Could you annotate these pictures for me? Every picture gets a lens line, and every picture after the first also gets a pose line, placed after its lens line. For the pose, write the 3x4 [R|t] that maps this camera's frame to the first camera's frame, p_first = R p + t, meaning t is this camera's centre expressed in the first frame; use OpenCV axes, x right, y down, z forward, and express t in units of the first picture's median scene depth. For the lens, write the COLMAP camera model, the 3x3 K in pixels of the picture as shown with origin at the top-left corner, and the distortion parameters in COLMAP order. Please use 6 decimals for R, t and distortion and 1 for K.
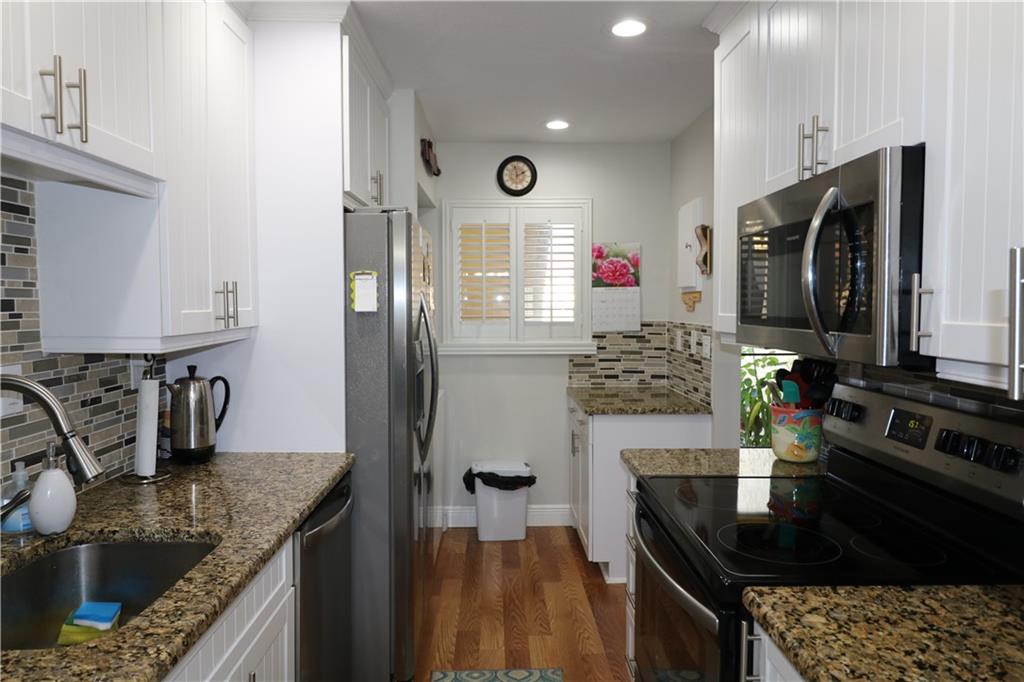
lens RADIAL K [[665.3, 0, 512.0], [0, 665.3, 341.0], [0, 0, 1]] dist [-0.028455, -0.001802]
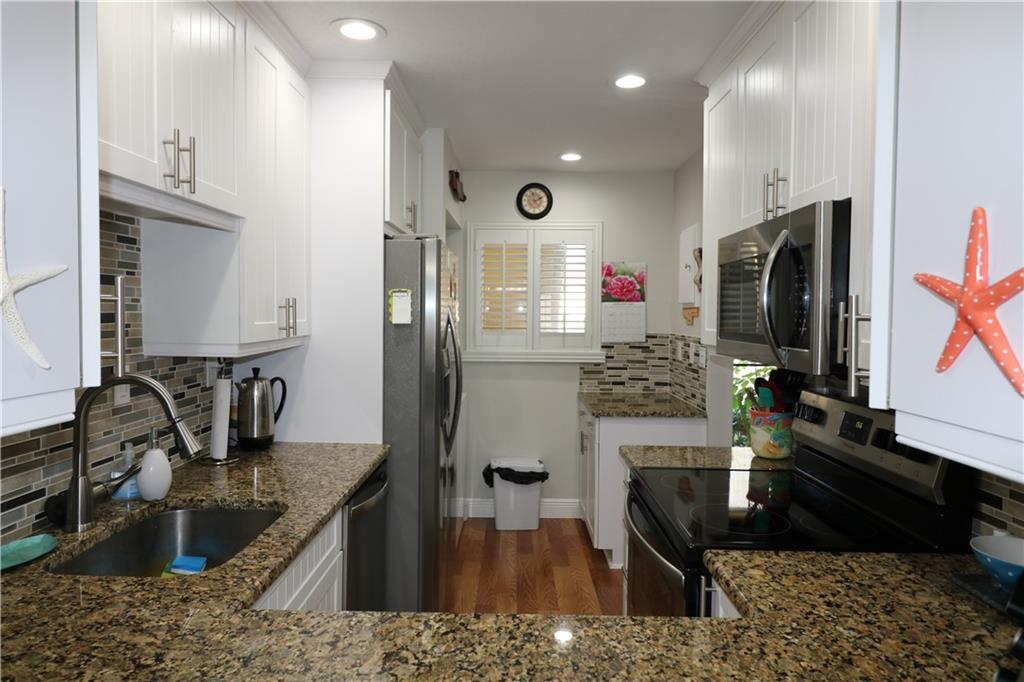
lens RADIAL K [[665.3, 0, 512.0], [0, 665.3, 341.0], [0, 0, 1]] dist [-0.028455, -0.001802]
pose [[0.999378, 0.012079, -0.033140, 0.014691], [-0.012441, 0.999865, -0.010738, -0.003868], [0.033006, 0.011144, 0.999393, -0.174868]]
